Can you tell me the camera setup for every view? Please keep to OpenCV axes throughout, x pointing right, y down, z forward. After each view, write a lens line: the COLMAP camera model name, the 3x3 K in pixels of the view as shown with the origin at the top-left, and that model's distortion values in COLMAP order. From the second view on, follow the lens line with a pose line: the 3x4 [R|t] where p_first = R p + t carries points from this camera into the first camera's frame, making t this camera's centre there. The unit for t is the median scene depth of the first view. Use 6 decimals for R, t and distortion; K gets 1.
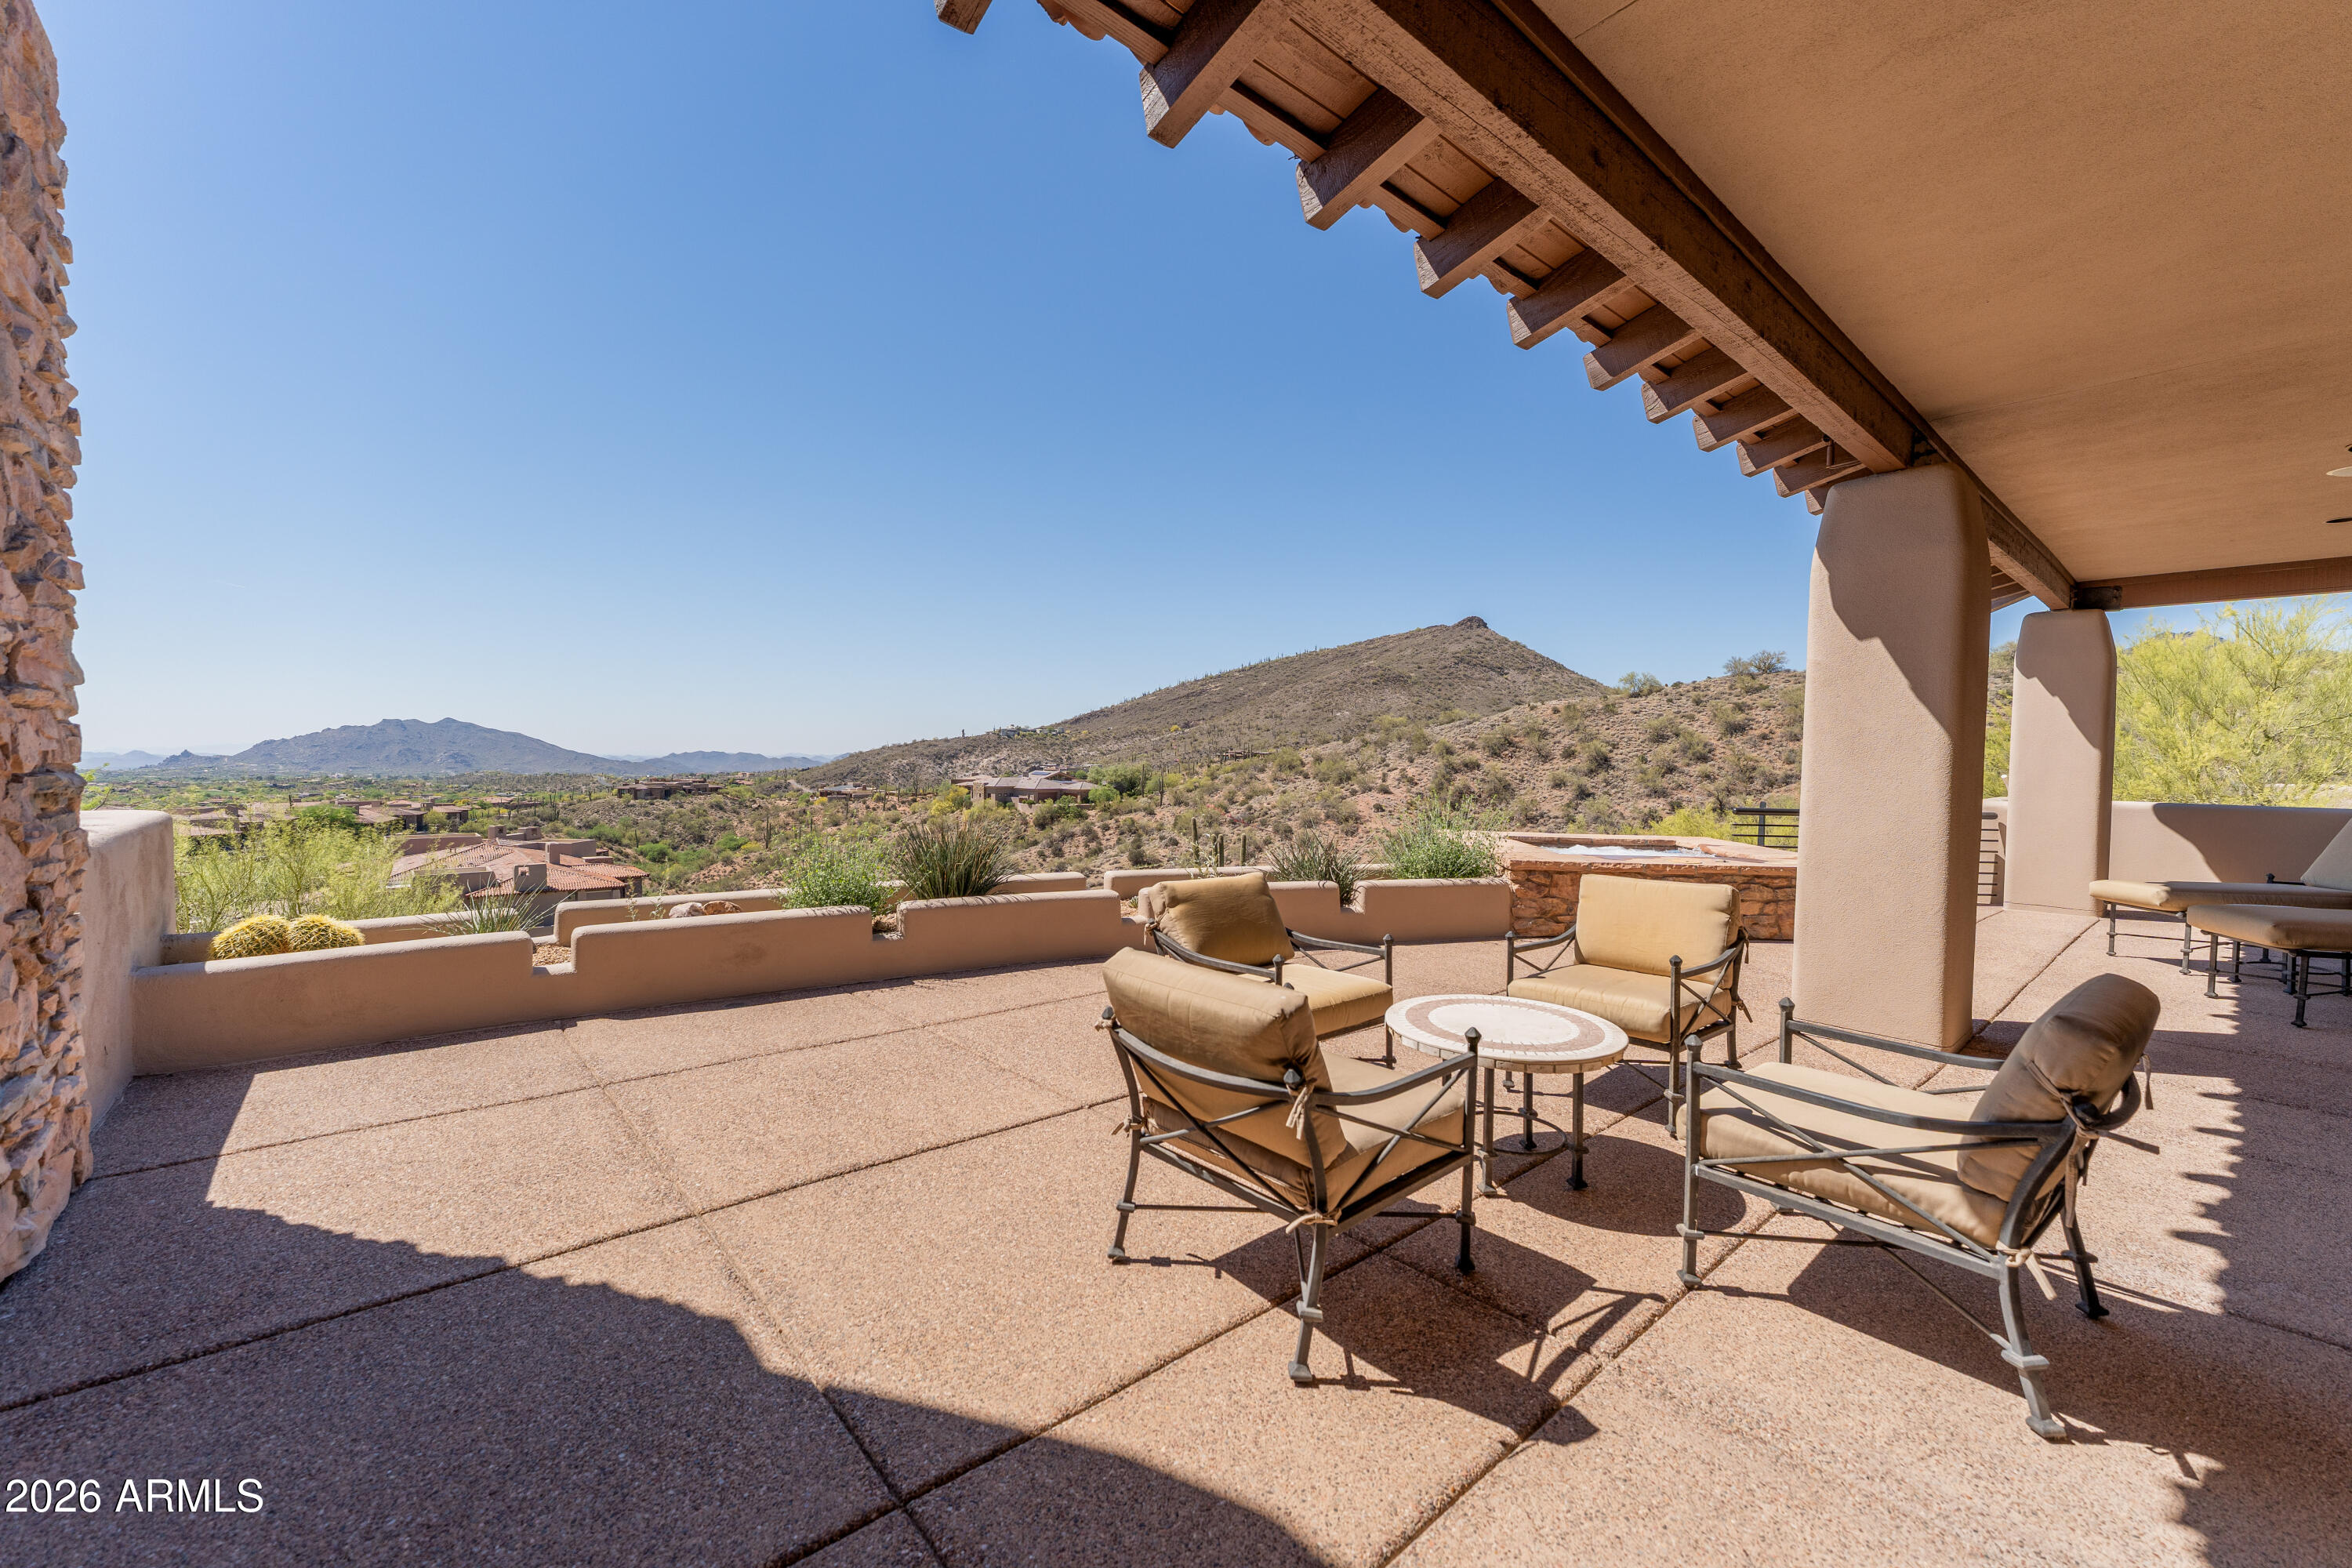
lens RADIAL K [[931.8, 0, 1166.2], [0, 931.8, 783.8], [0, 0, 1]] dist [-0.000917, -0.000689]
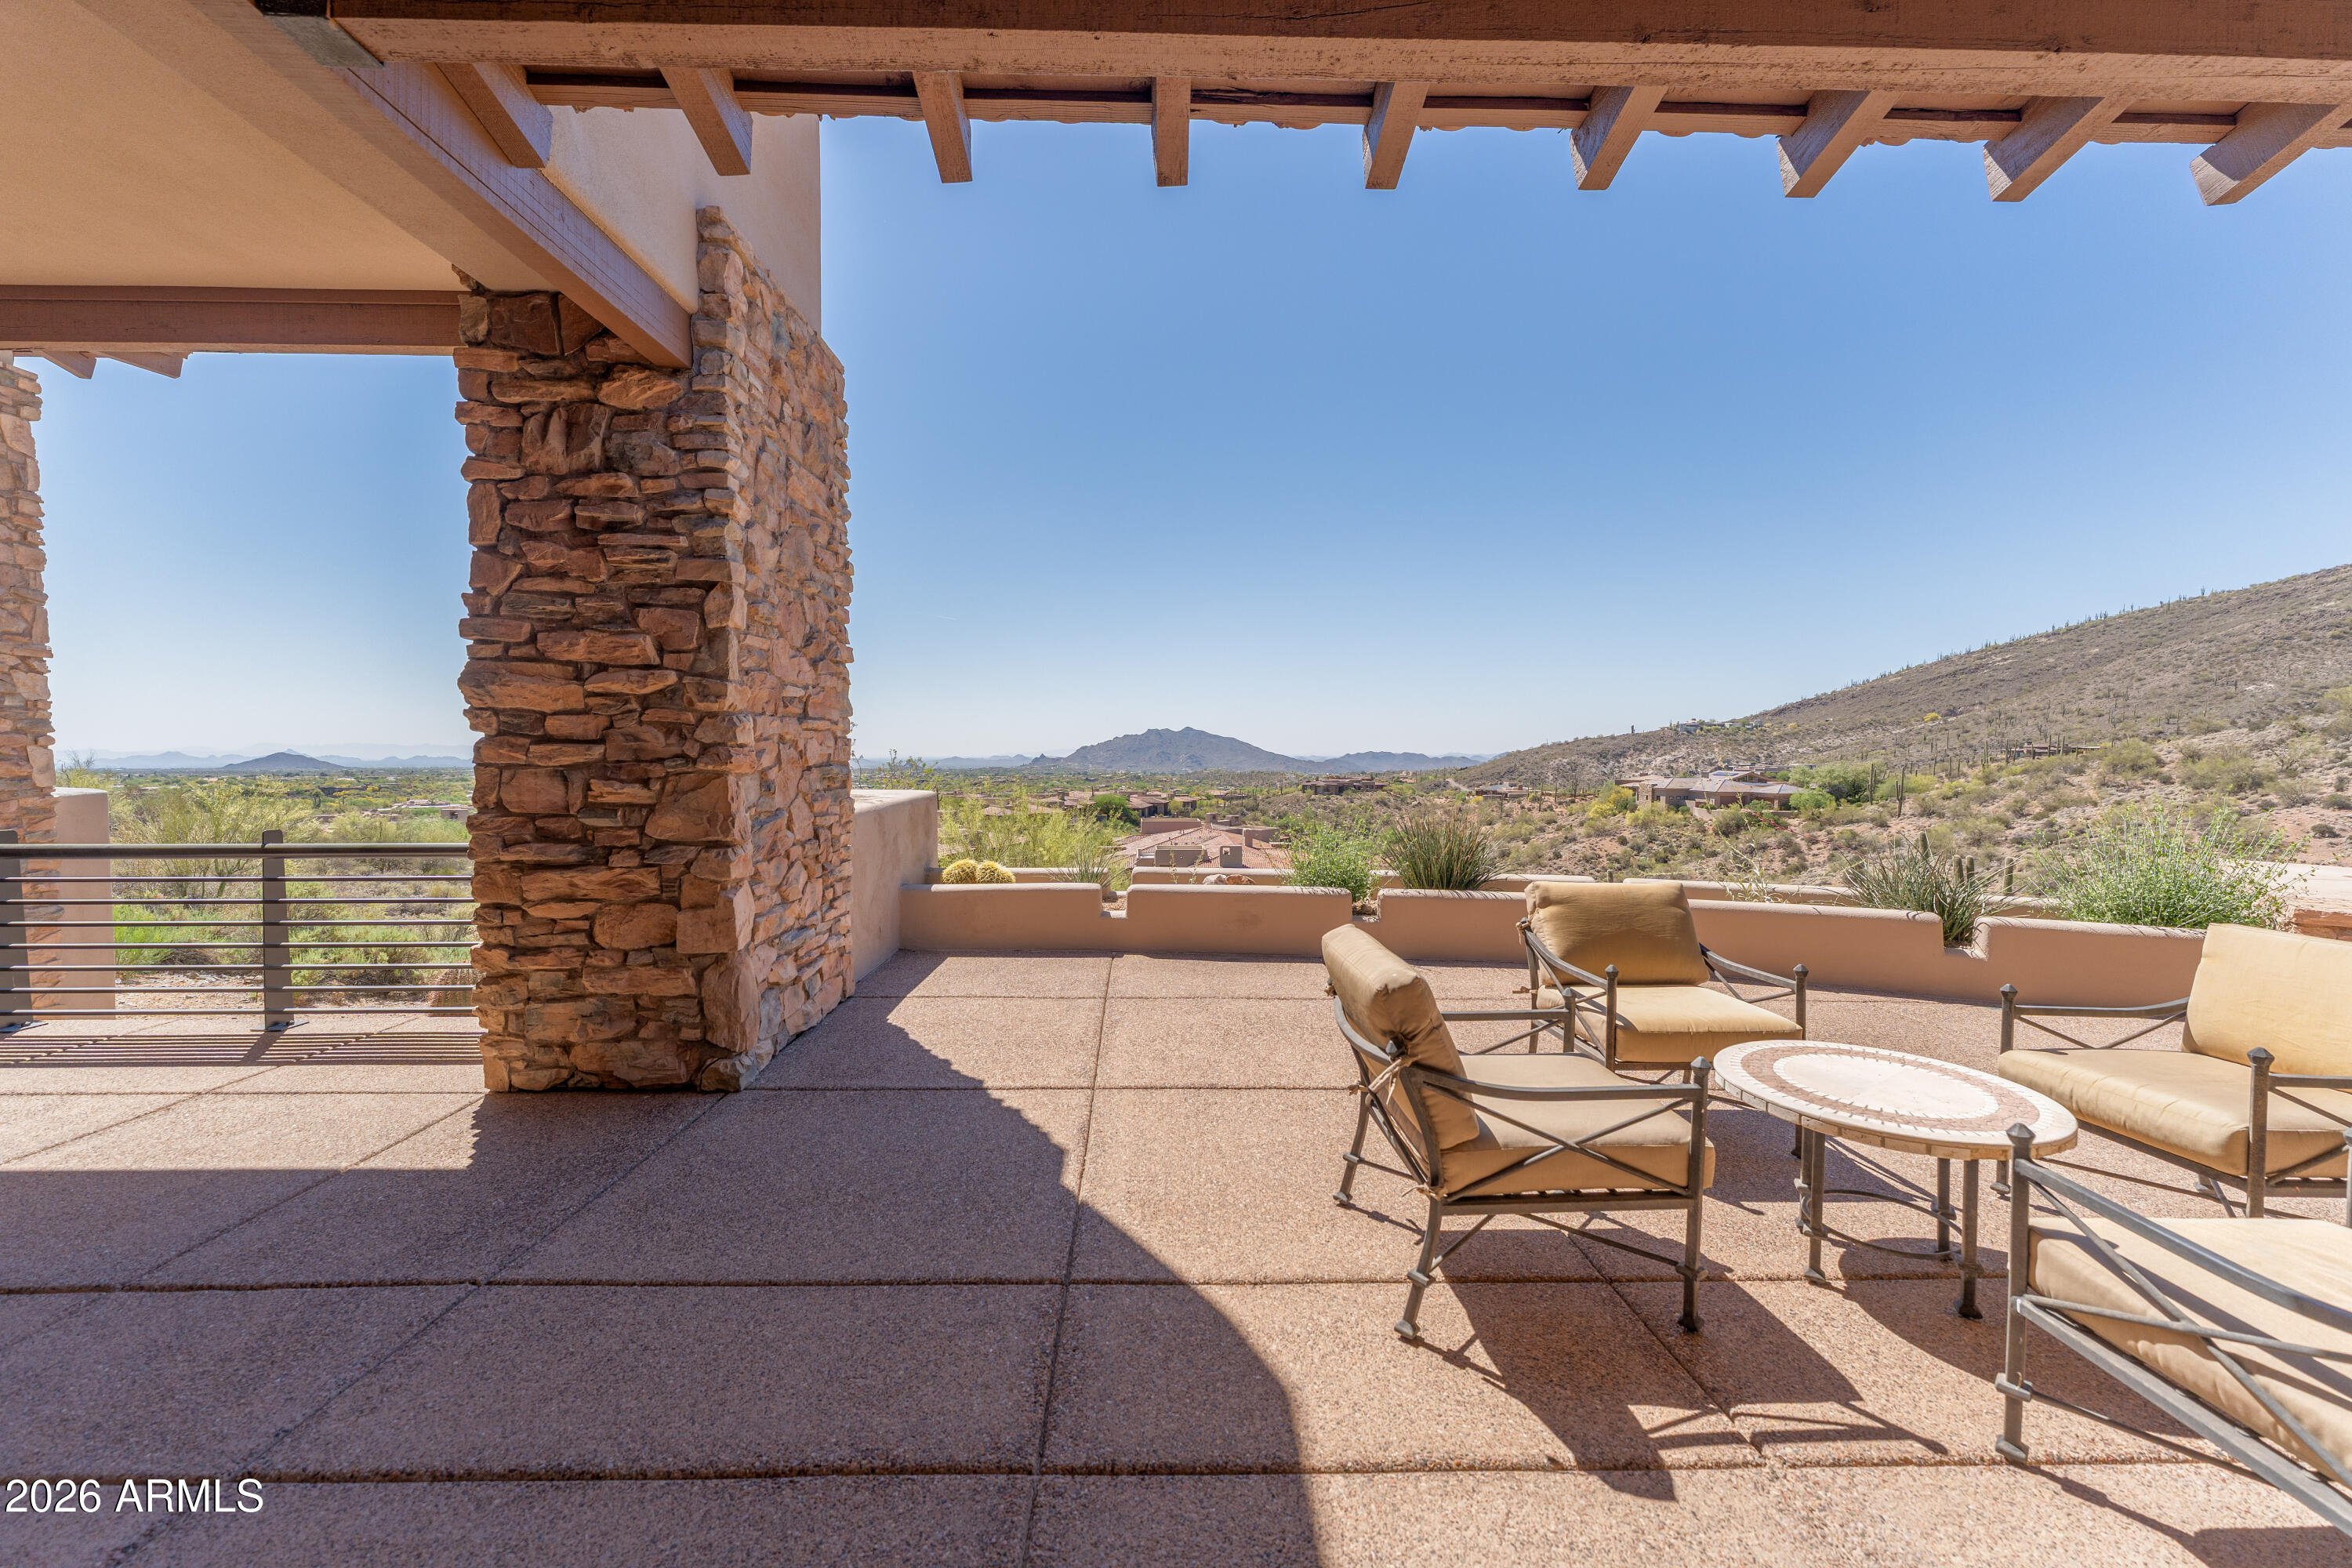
lens RADIAL K [[931.8, 0, 1166.2], [0, 931.8, 783.8], [0, 0, 1]] dist [-0.000917, -0.000689]
pose [[0.777780, 0.013545, -0.628390, 0.276048], [-0.013016, 0.999900, 0.005442, 0.002834], [0.628401, 0.003946, 0.777879, -0.001912]]
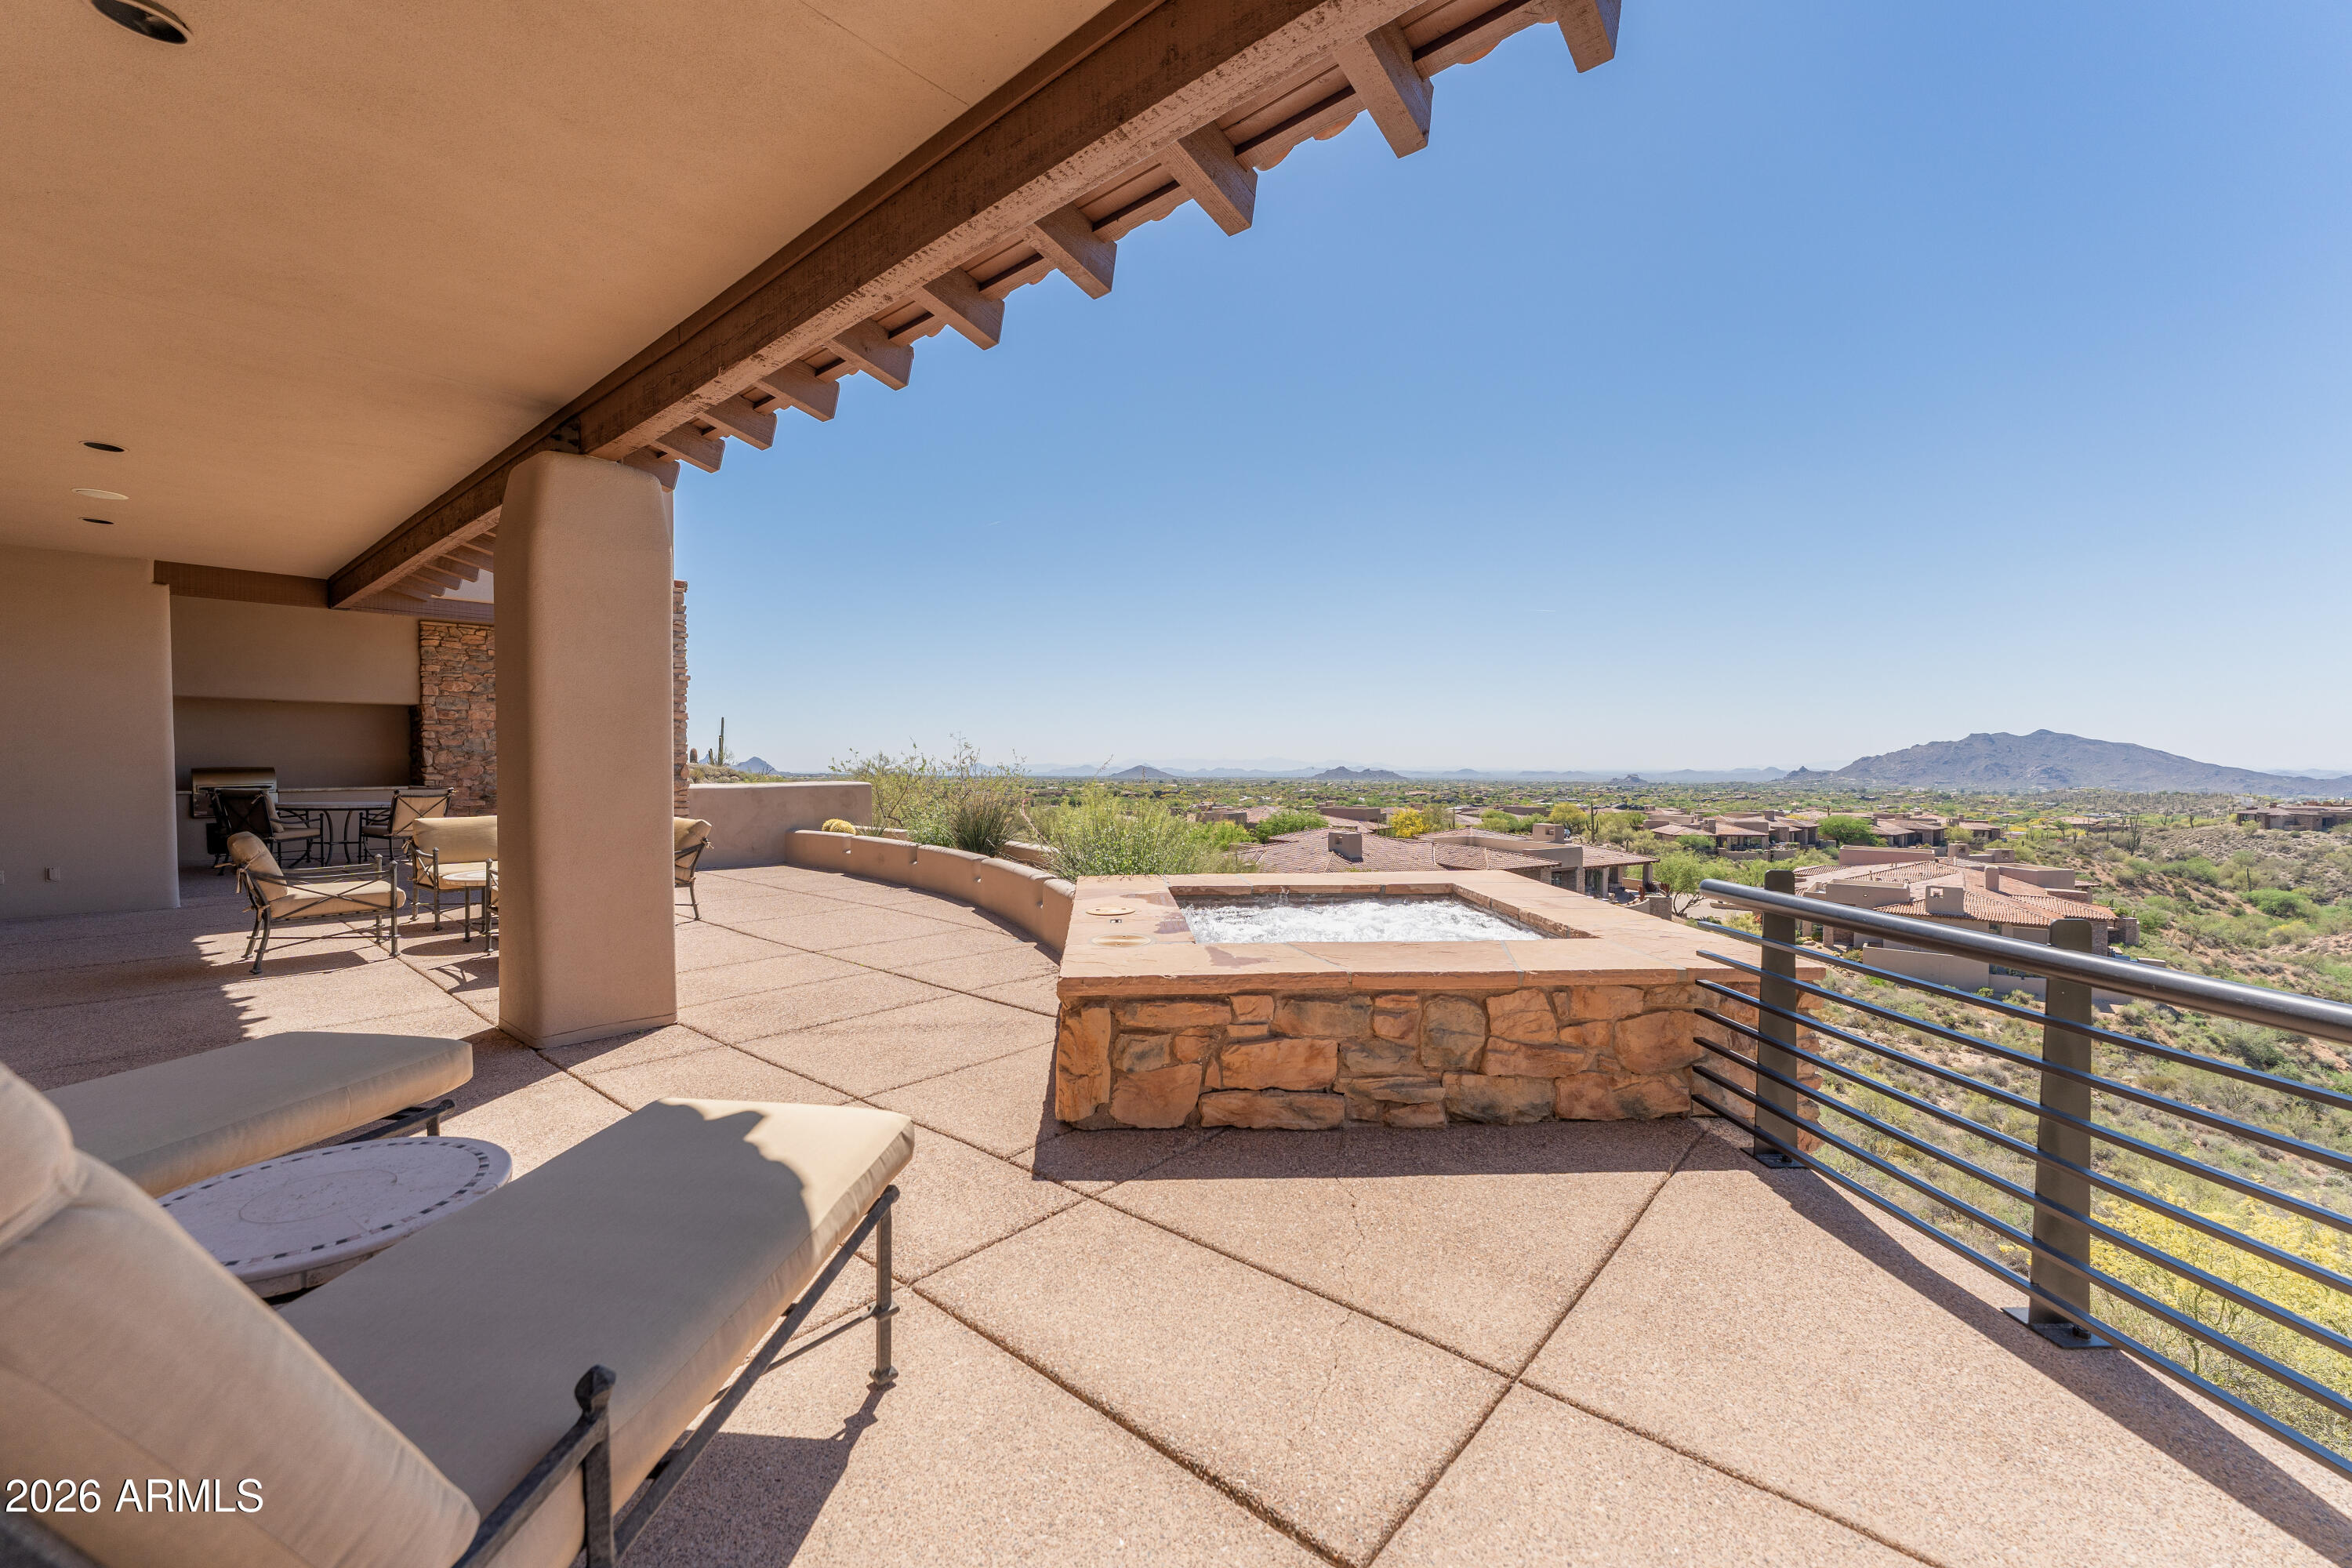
lens RADIAL K [[931.8, 0, 1166.2], [0, 931.8, 783.8], [0, 0, 1]] dist [-0.000917, -0.000689]
pose [[0.155875, 0.011694, -0.987708, 2.059640], [-0.027610, 0.999591, 0.007478, -0.016629], [0.987391, 0.026105, 0.156134, 1.605425]]
